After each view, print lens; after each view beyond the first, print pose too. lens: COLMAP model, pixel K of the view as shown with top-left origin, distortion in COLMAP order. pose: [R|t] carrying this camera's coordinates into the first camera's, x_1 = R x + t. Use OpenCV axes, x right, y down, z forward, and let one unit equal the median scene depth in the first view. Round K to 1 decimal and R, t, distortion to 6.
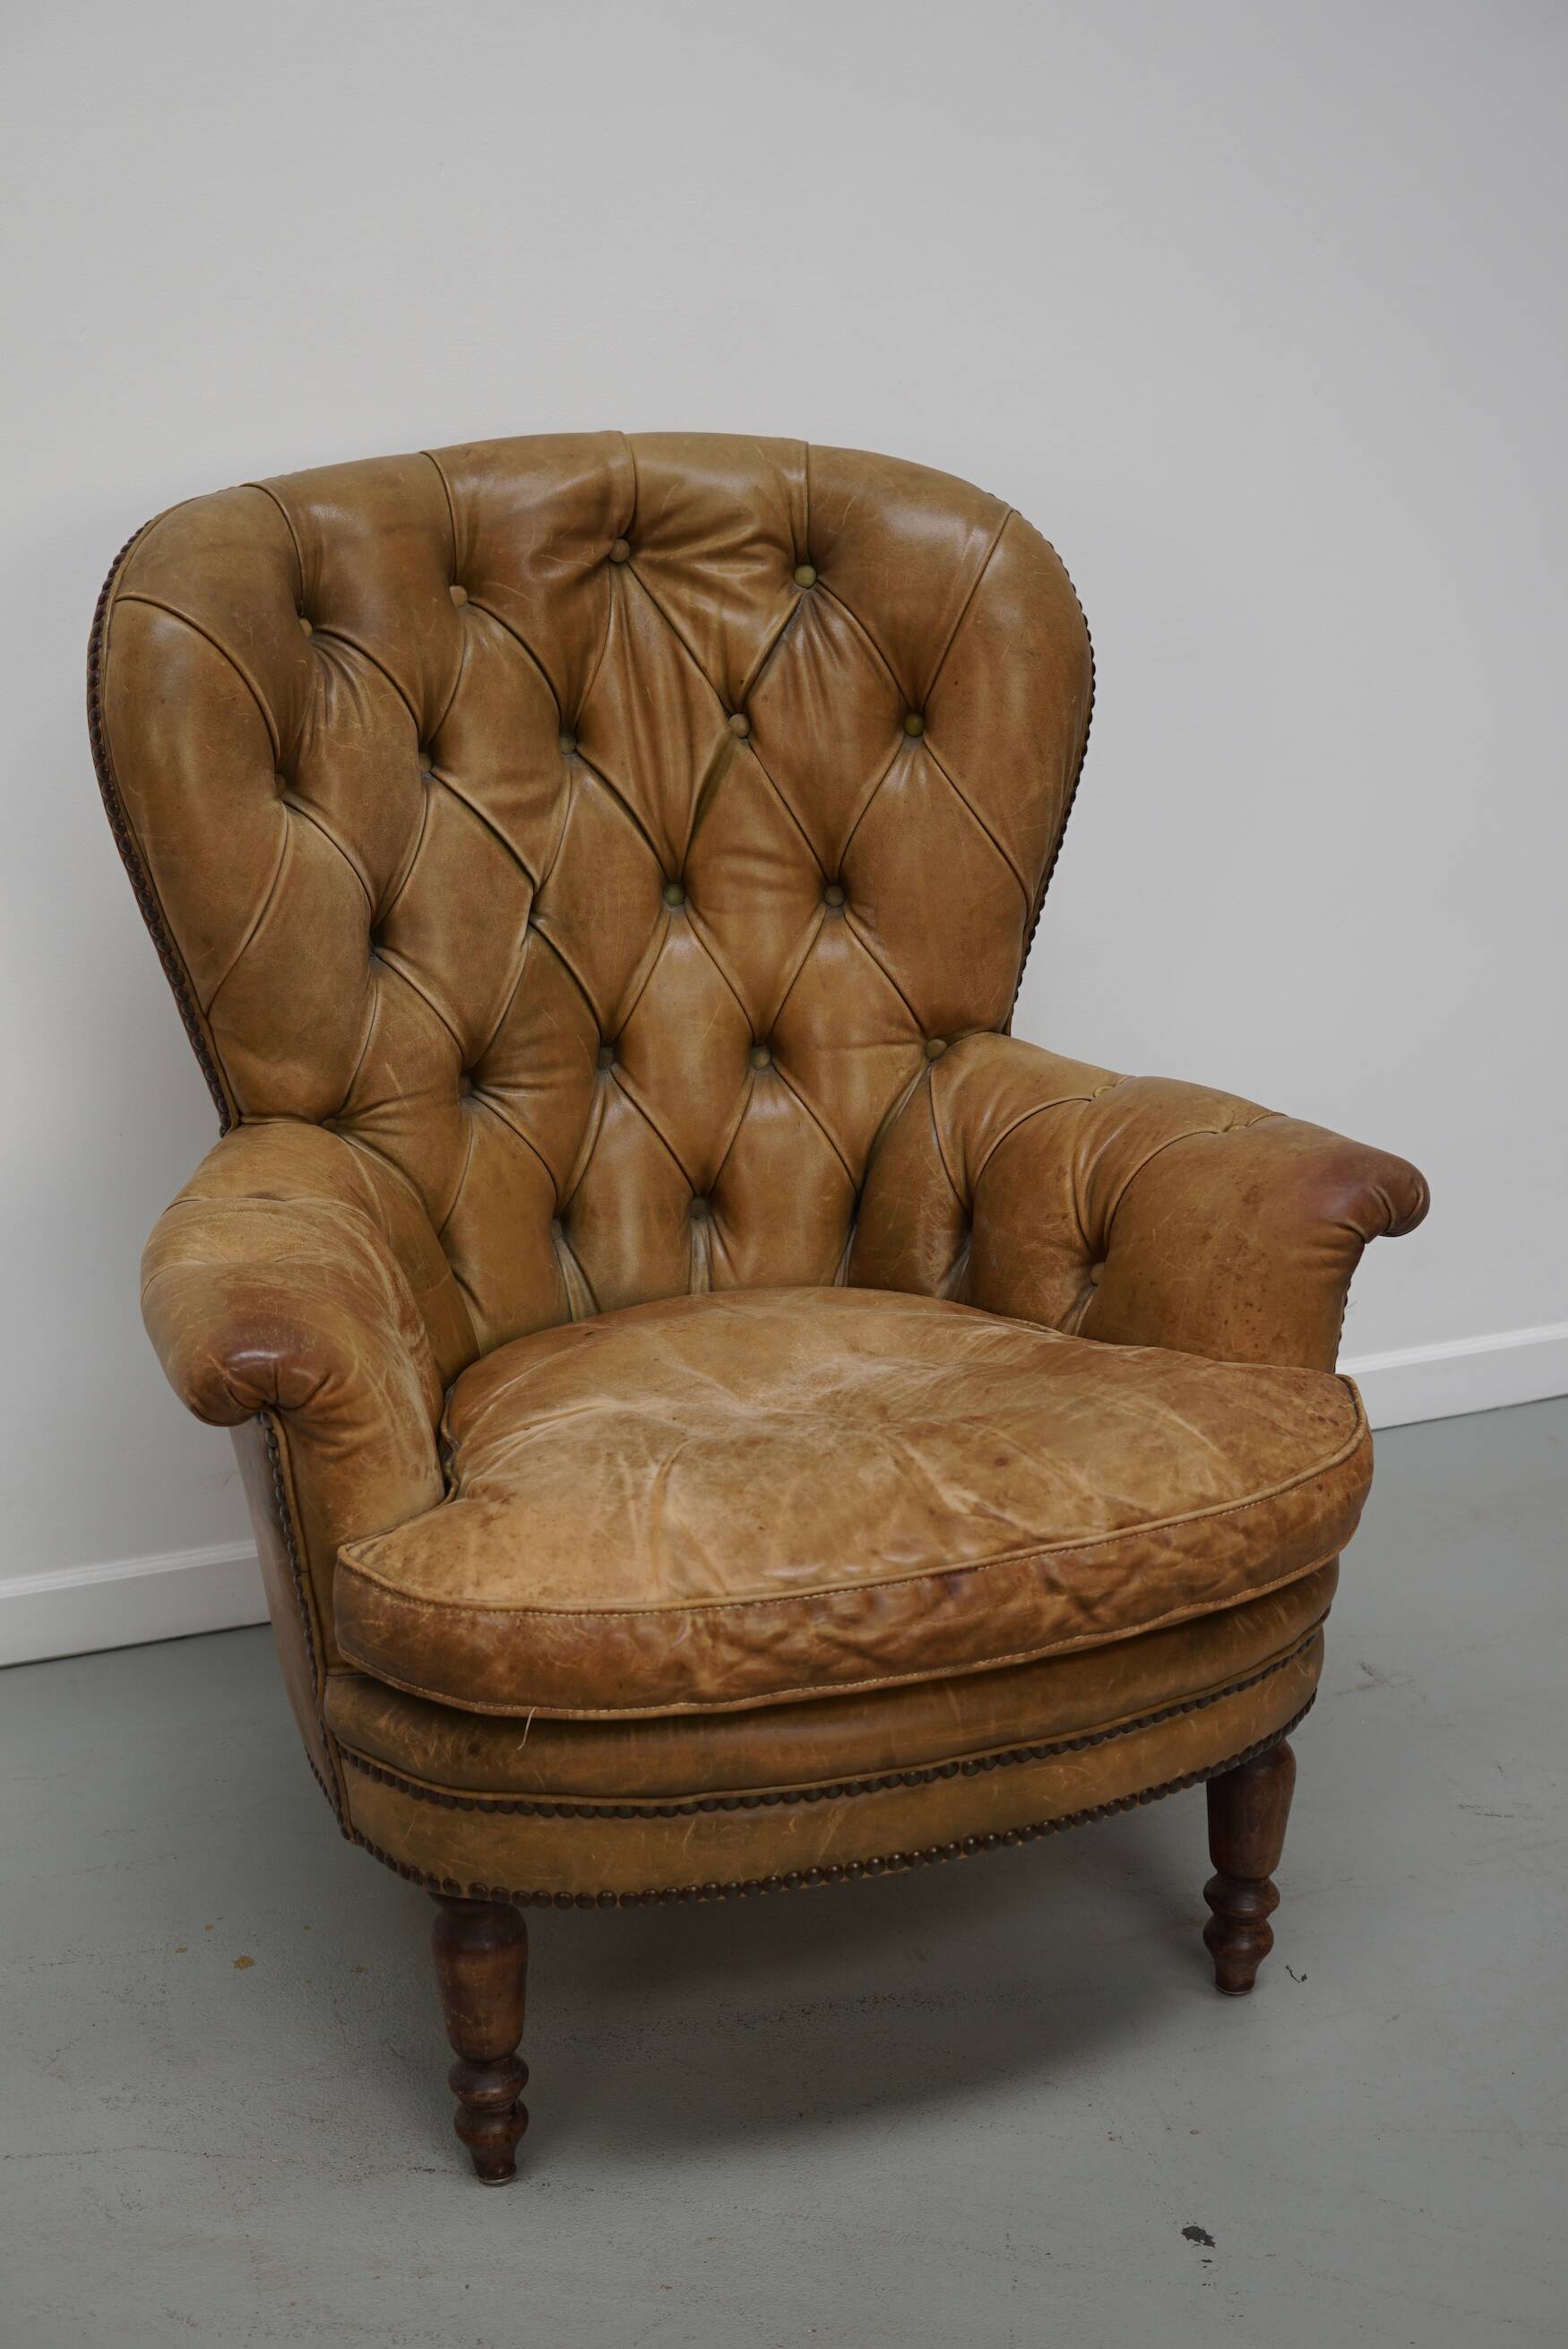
lens RADIAL K [[3020.1, 0, 799.7], [0, 3020.1, 1192.5], [0, 0, 1]] dist [-0.153885, 0.329683]
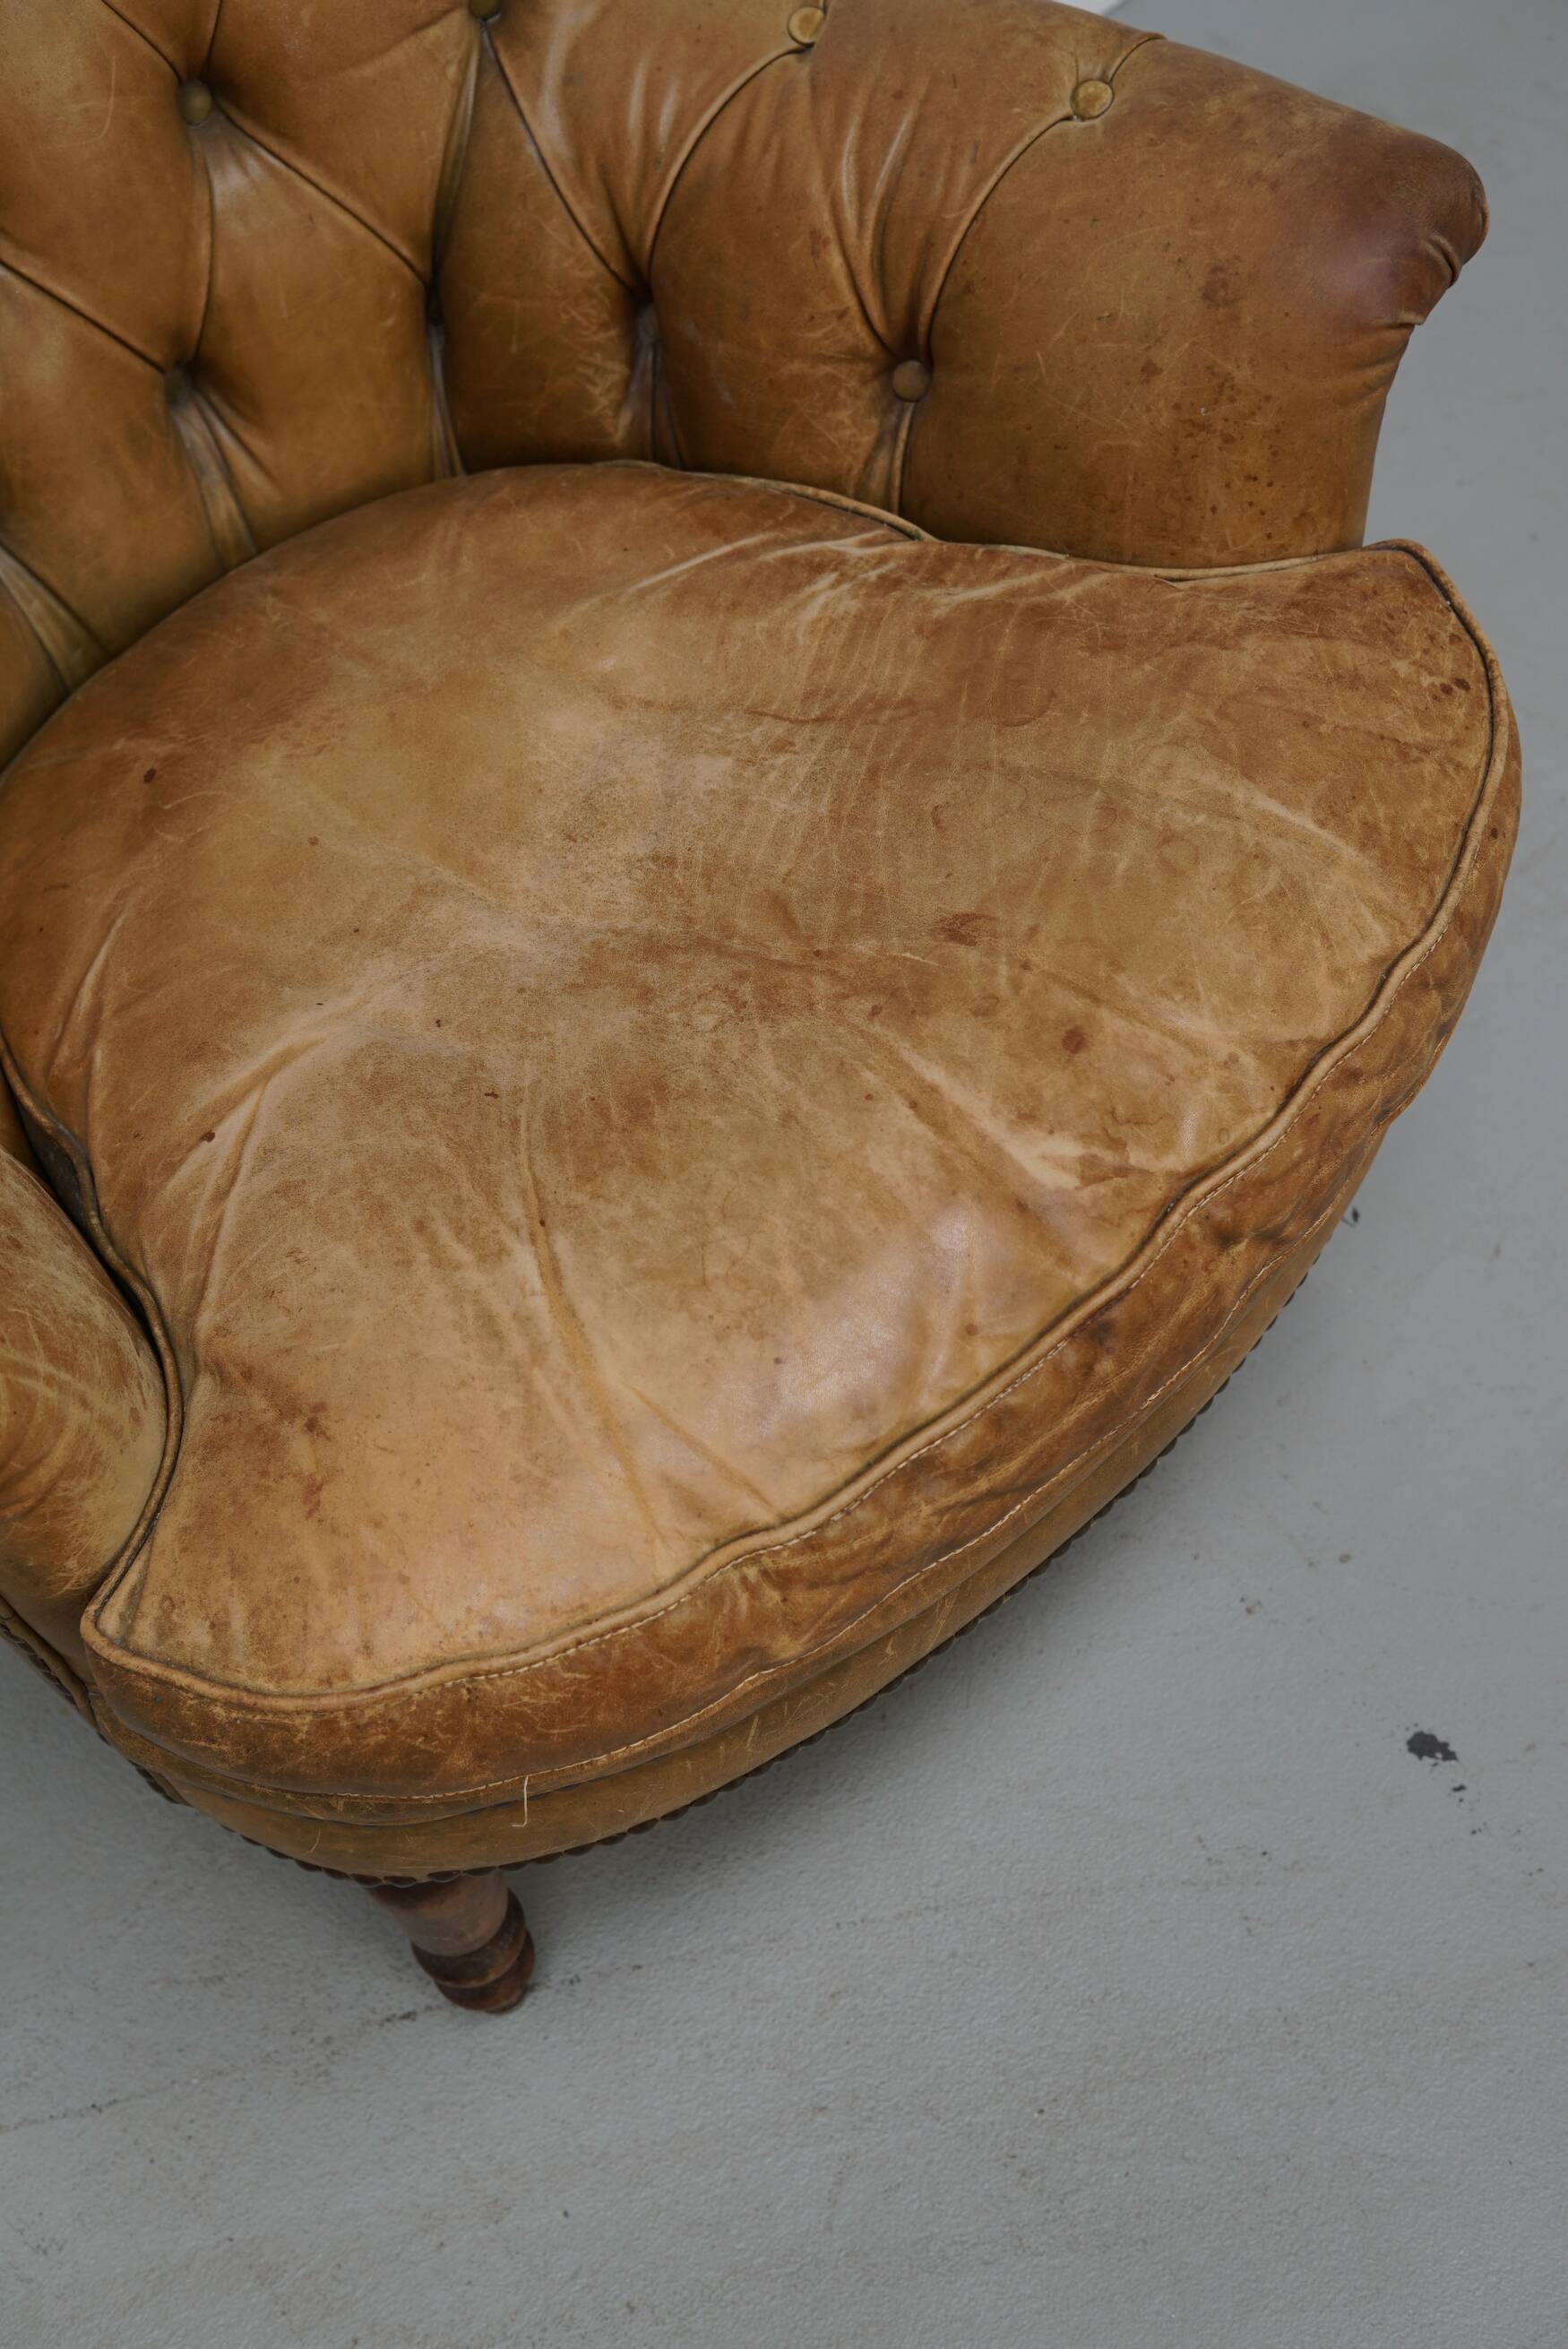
lens RADIAL K [[3020.1, 0, 799.7], [0, 3020.1, 1192.5], [0, 0, 1]] dist [-0.153885, 0.329683]
pose [[0.923111, -0.350461, 0.158252, -0.072643], [0.191315, 0.775568, 0.601576, -0.212456], [-0.333564, -0.525045, 0.782983, 0.455040]]
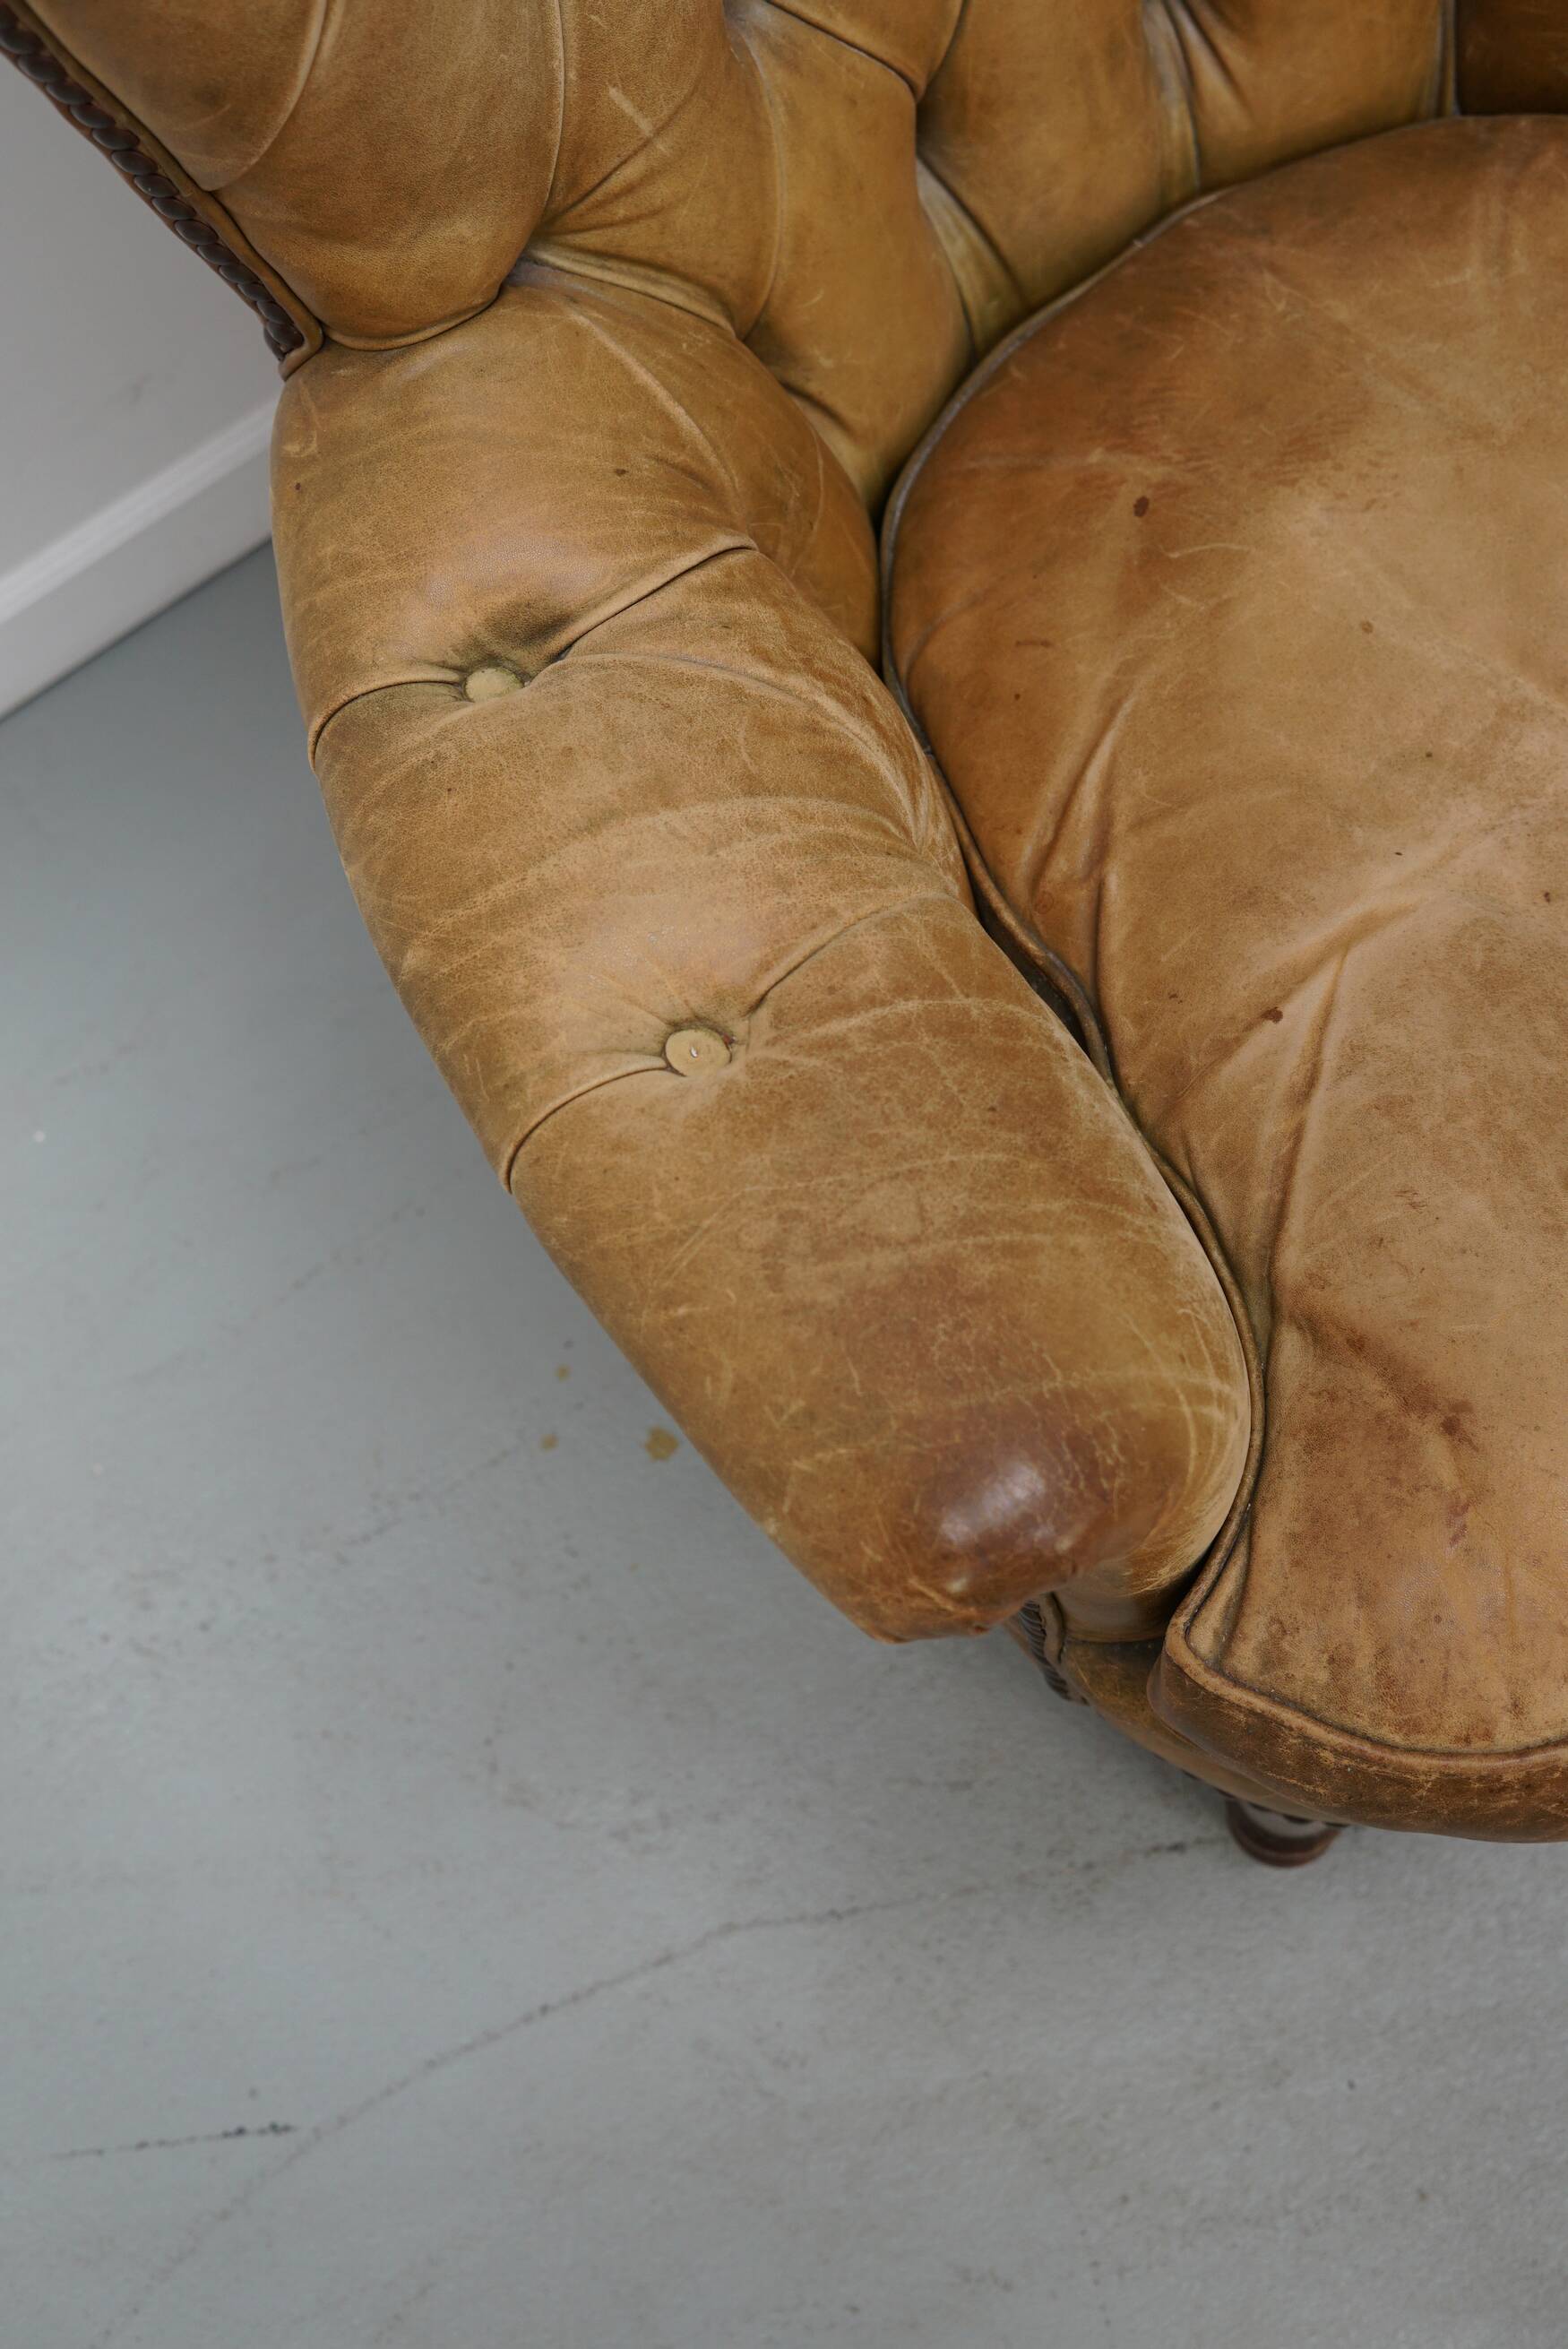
lens RADIAL K [[3020.1, 0, 799.7], [0, 3020.1, 1192.5], [0, 0, 1]] dist [-0.153885, 0.329683]
pose [[0.956305, -0.287356, 0.053926, -0.176852], [0.149876, 0.640176, 0.753467, -0.248051], [-0.251035, -0.712461, 0.655271, 0.613723]]
